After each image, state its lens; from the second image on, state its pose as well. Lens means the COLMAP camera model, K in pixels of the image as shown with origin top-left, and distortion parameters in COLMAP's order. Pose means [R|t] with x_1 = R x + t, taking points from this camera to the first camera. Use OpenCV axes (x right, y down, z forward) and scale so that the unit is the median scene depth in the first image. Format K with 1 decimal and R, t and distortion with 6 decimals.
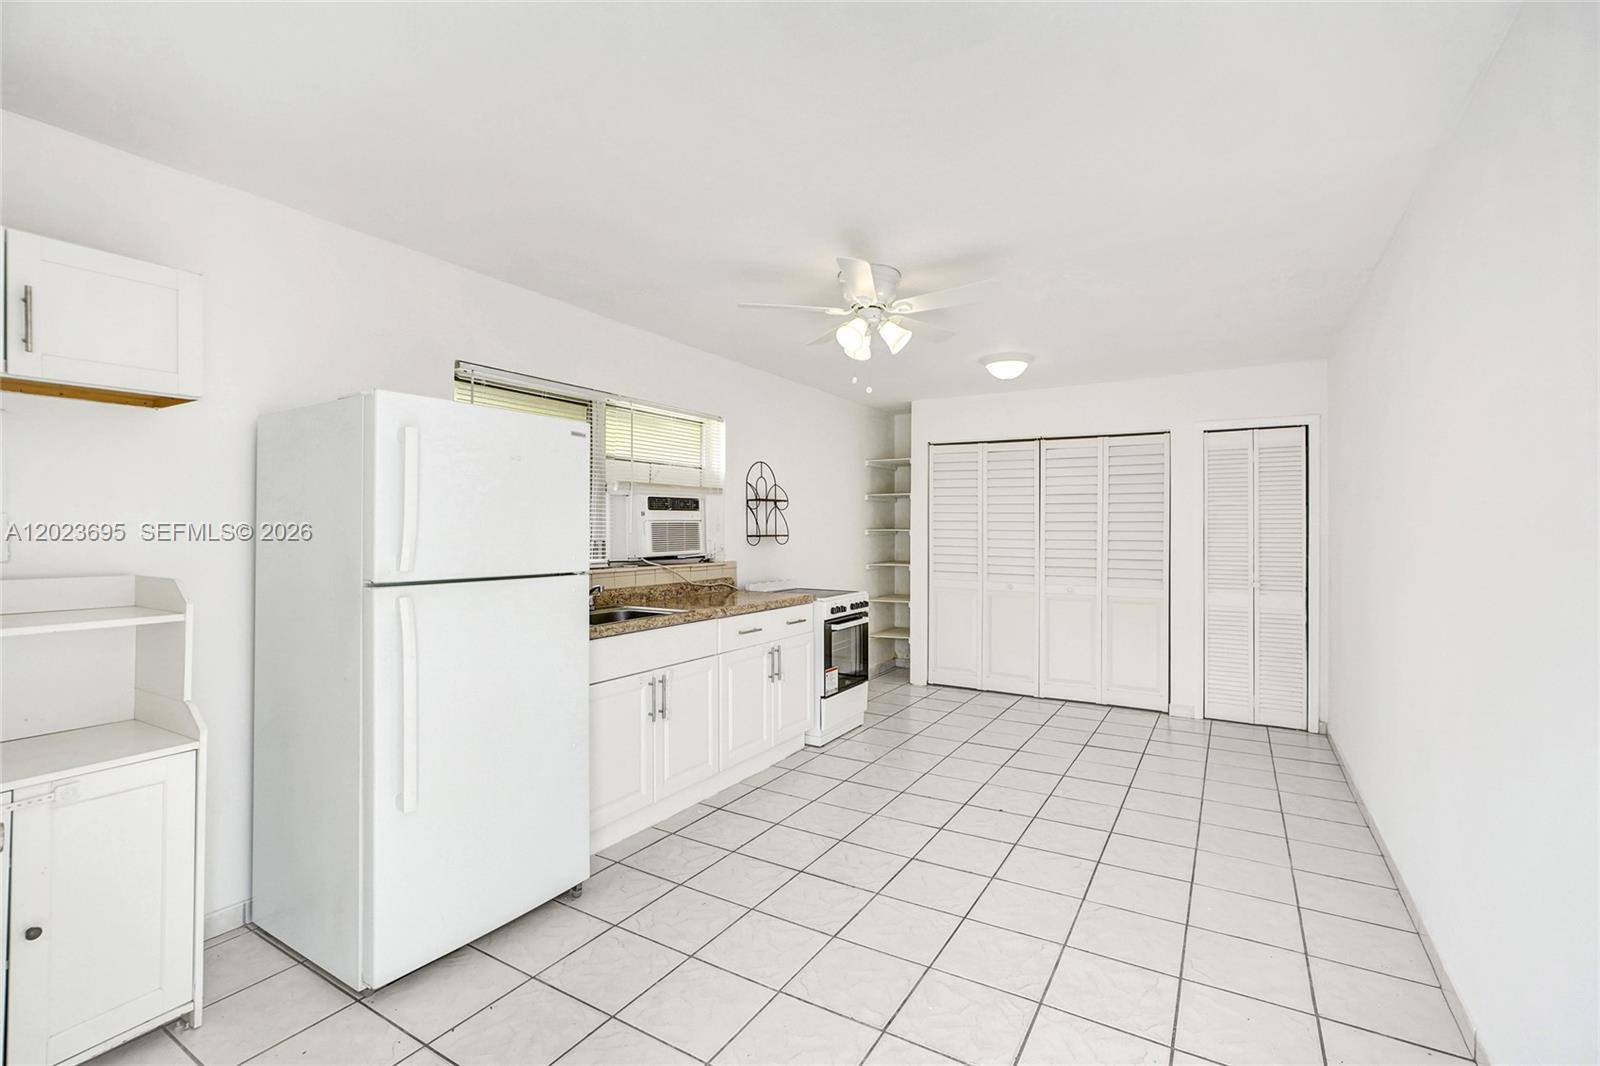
lens RADIAL K [[716.1, 0, 802.5], [0, 716.1, 524.2], [0, 0, 1]] dist [-0.000724, 0.000520]
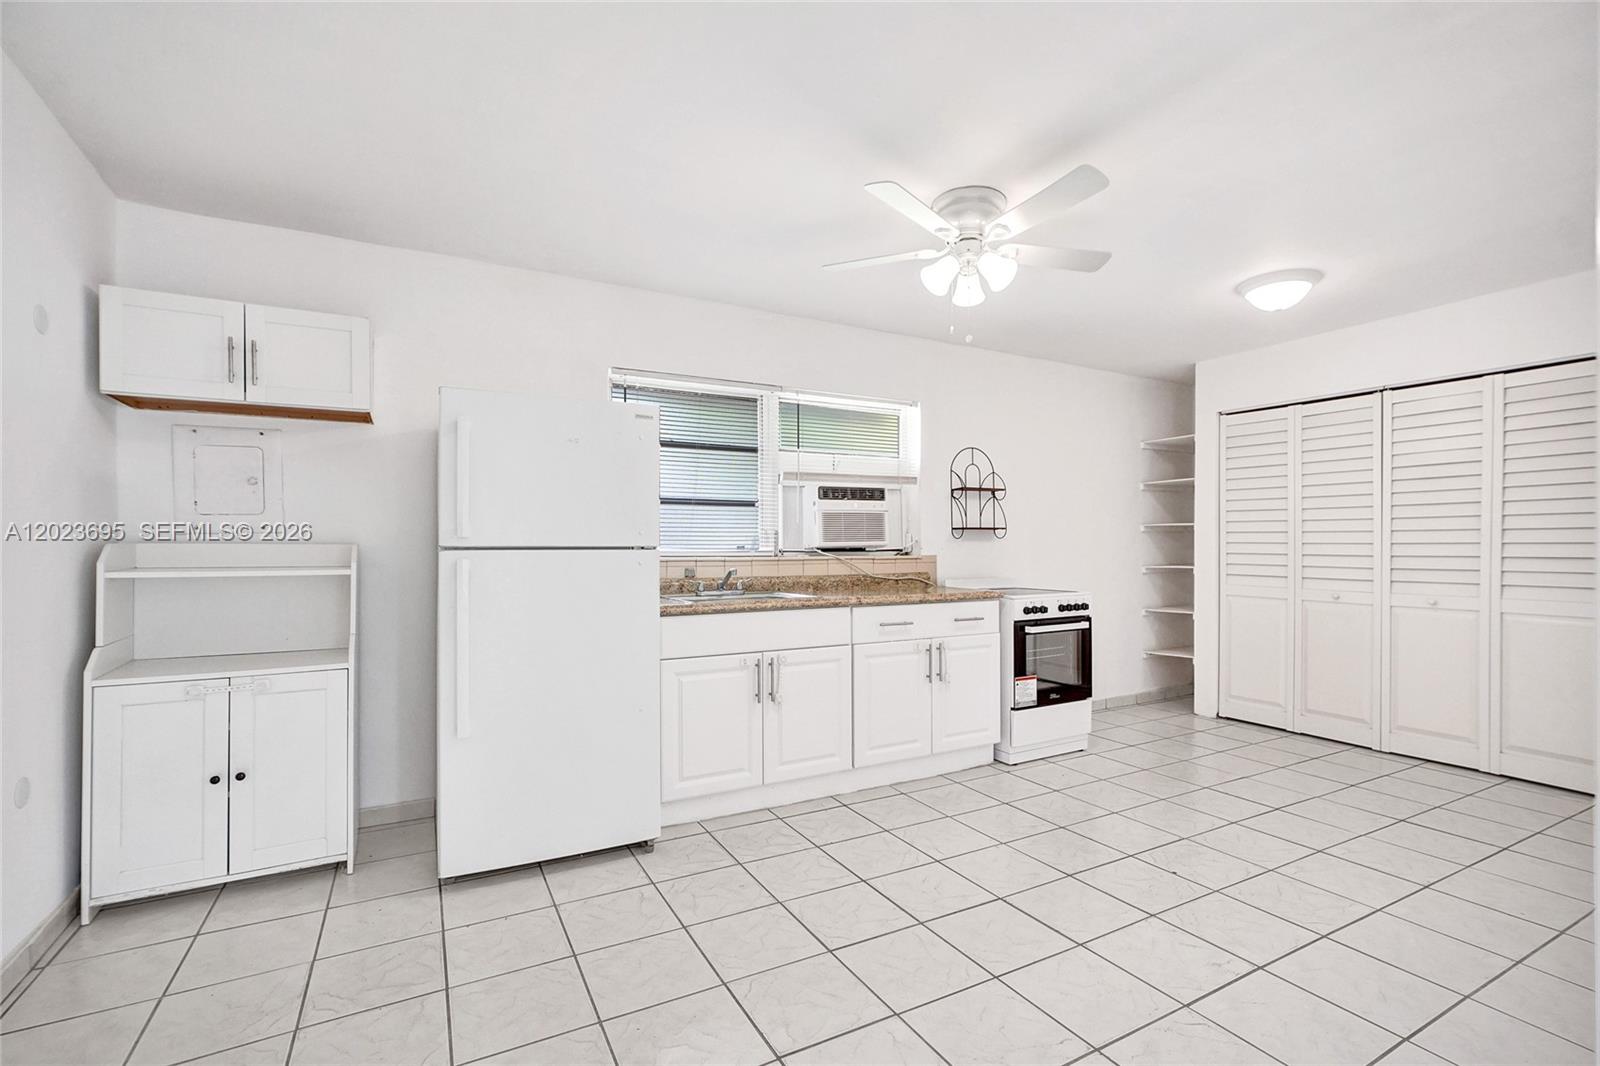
lens RADIAL K [[719.5, 0, 804.8], [0, 719.5, 543.7], [0, 0, 1]] dist [-0.001074, 0.000353]
pose [[0.862963, -0.006189, -0.505230, 0.258864], [0.008283, 0.999964, 0.001898, 0.037193], [0.505200, -0.005823, 0.862983, 0.117762]]
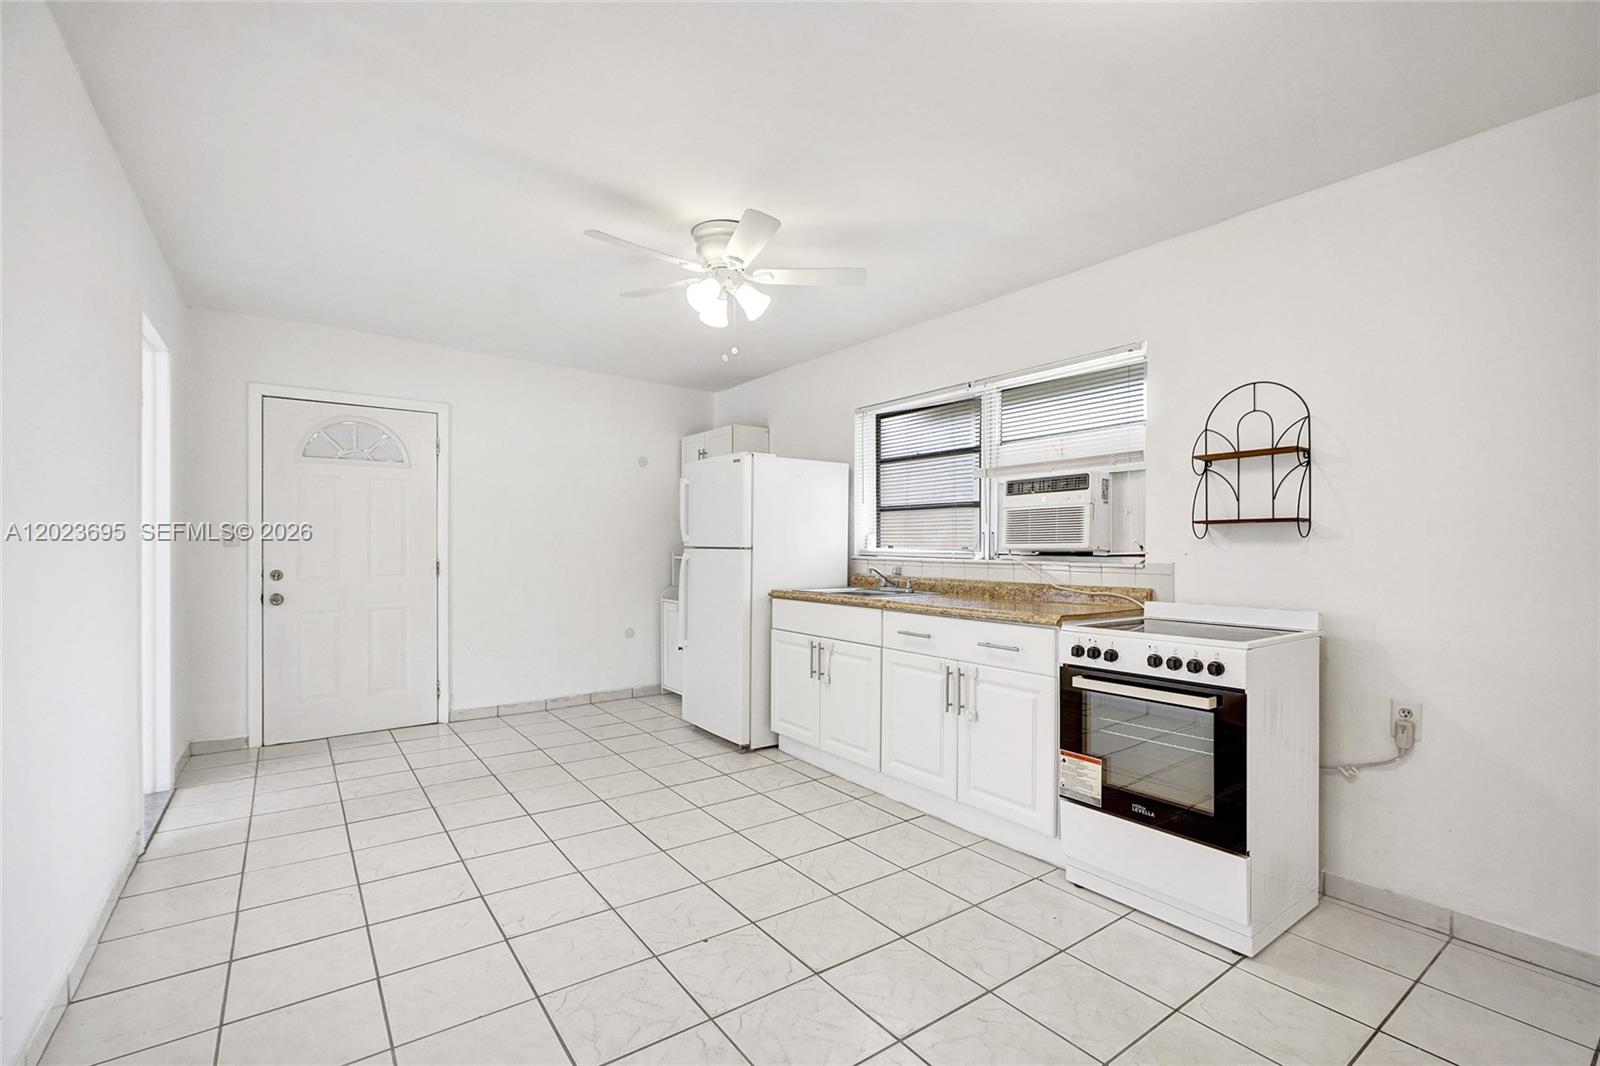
lens RADIAL K [[710.5, 0, 797.2], [0, 710.5, 541.8], [0, 0, 1]] dist [-0.010327, 0.000309]
pose [[-0.390313, -0.010242, -0.920625, 0.654705], [-0.000734, 0.999941, -0.010813, 0.043493], [0.920682, -0.003545, -0.390297, 1.045576]]
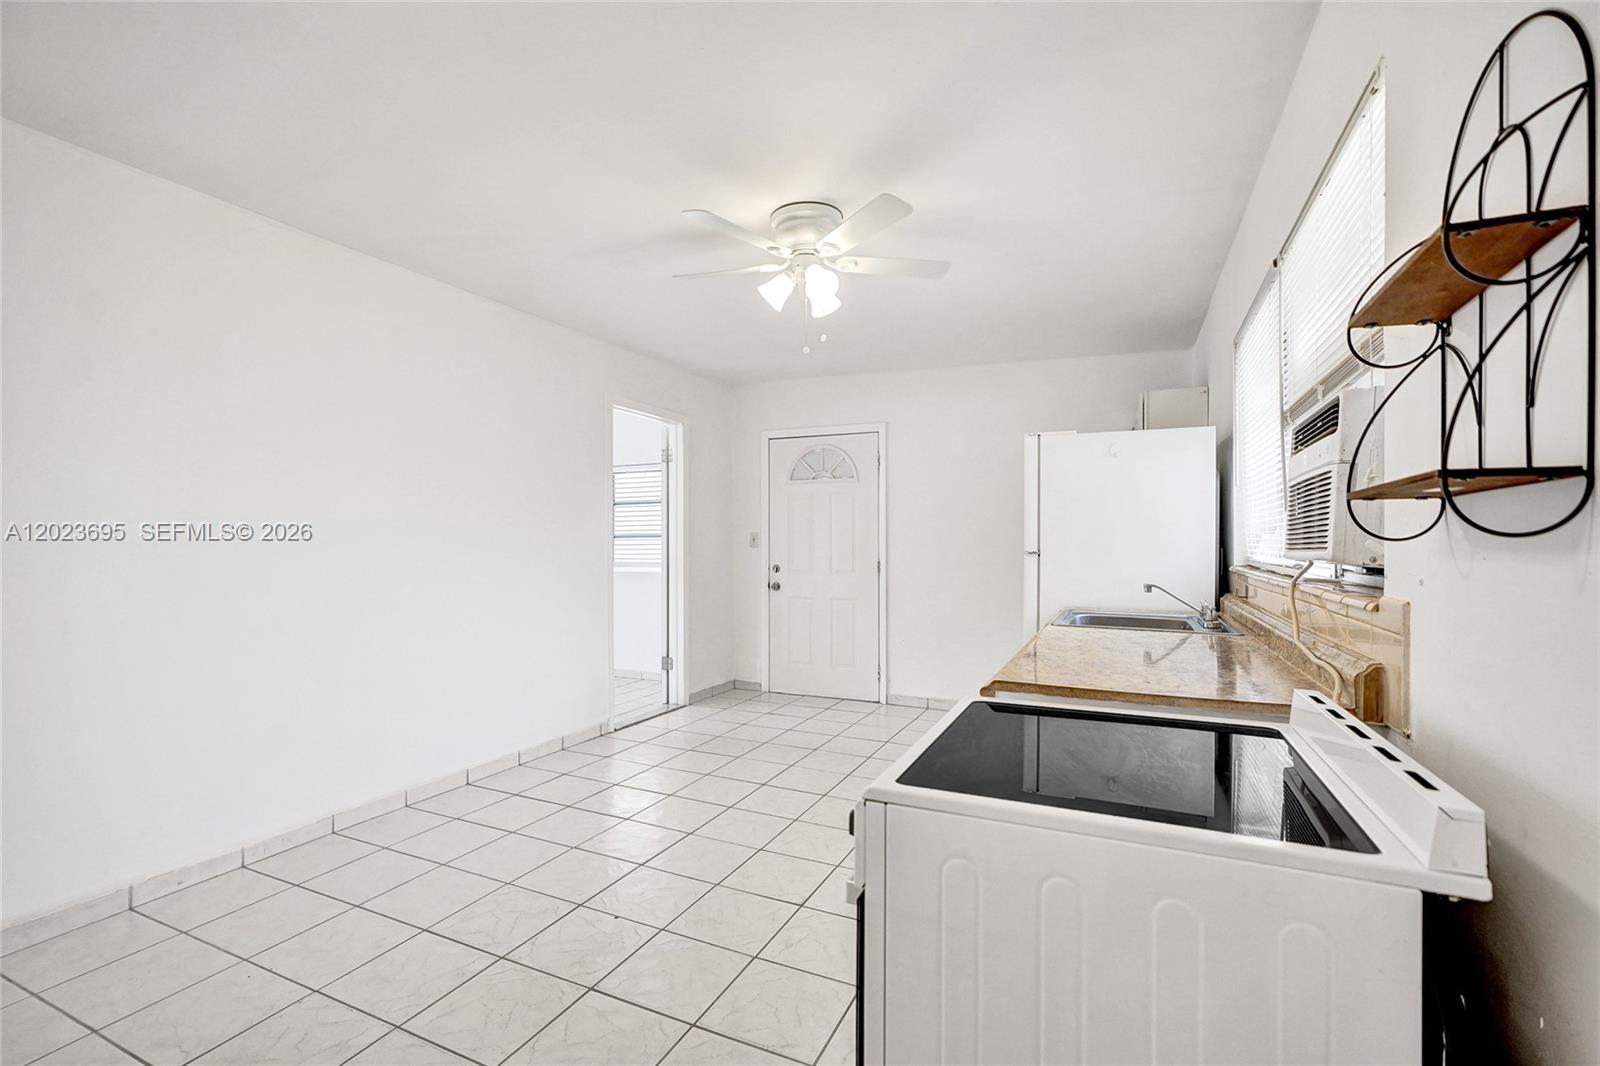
lens RADIAL K [[710.0, 0, 796.2], [0, 710.0, 533.1], [0, 0, 1]] dist [-0.002903, -0.000278]
pose [[-0.993672, -0.010101, -0.111870, 0.146008], [-0.008061, 0.999793, -0.018676, 0.037363], [0.112035, -0.017656, -0.993547, 1.343157]]
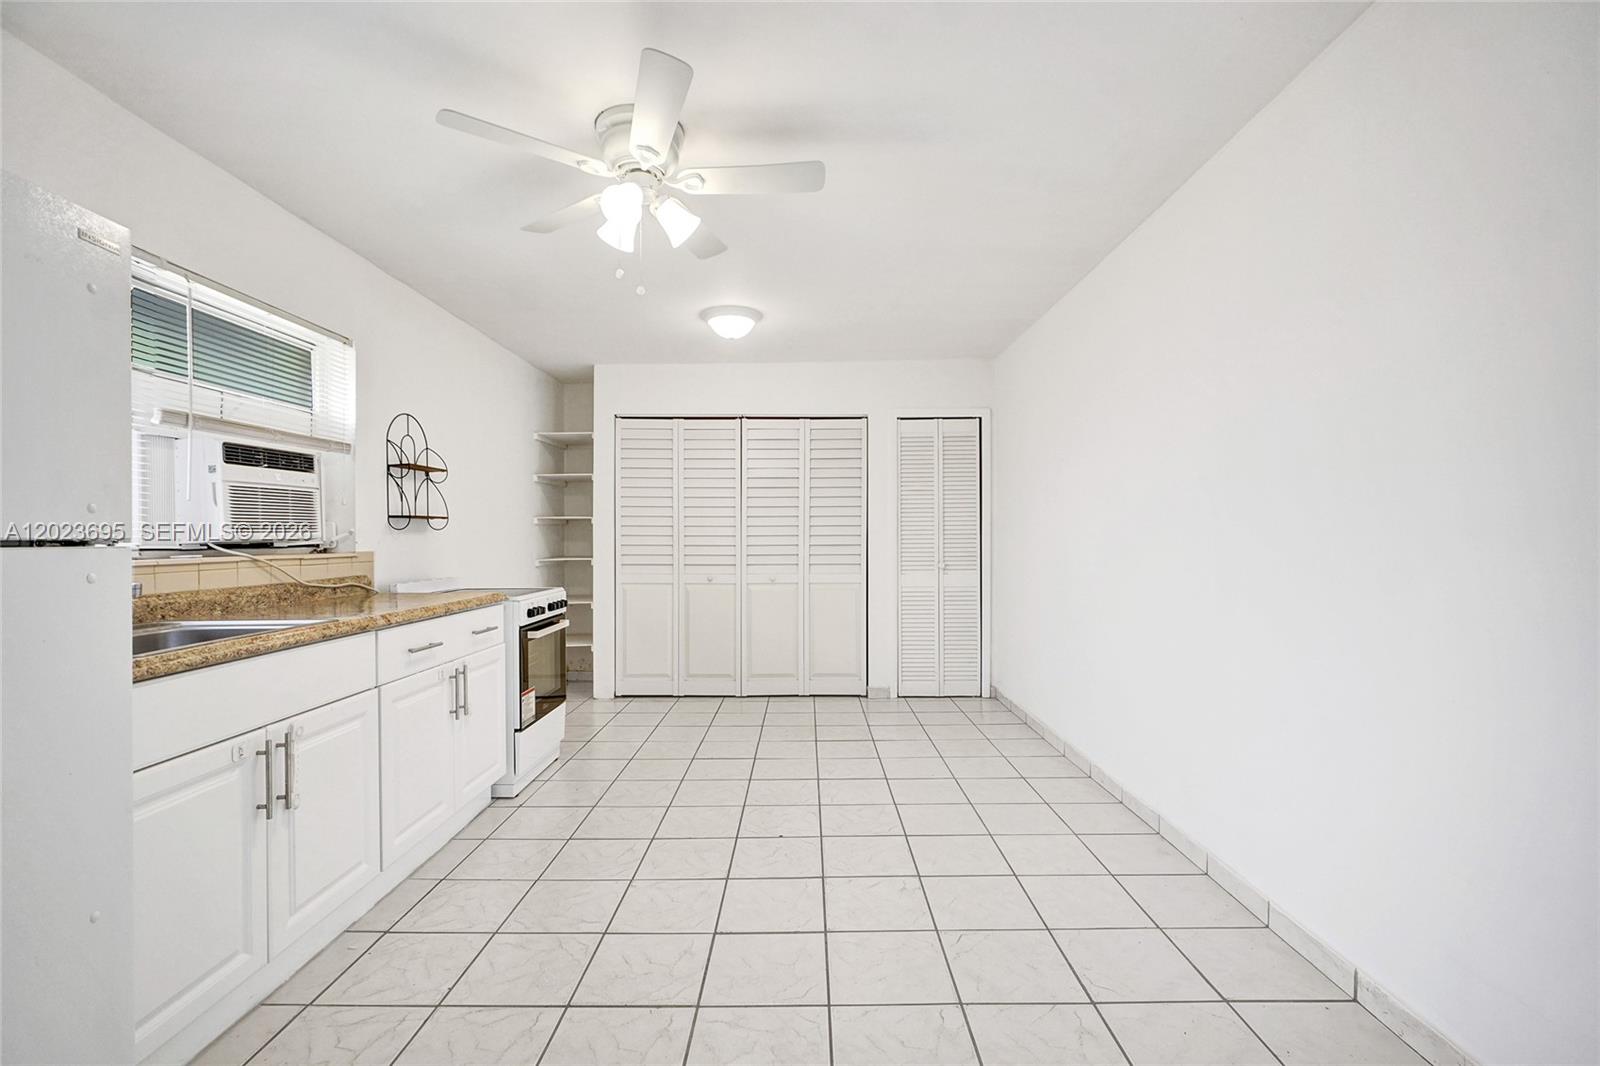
lens RADIAL K [[710.0, 0, 796.2], [0, 710.0, 533.1], [0, 0, 1]] dist [-0.002903, -0.000278]
pose [[0.863577, -0.005501, 0.504186, -0.093751], [0.004696, 0.999985, 0.002867, 0.037459], [-0.504194, -0.000108, 0.863590, 0.224539]]
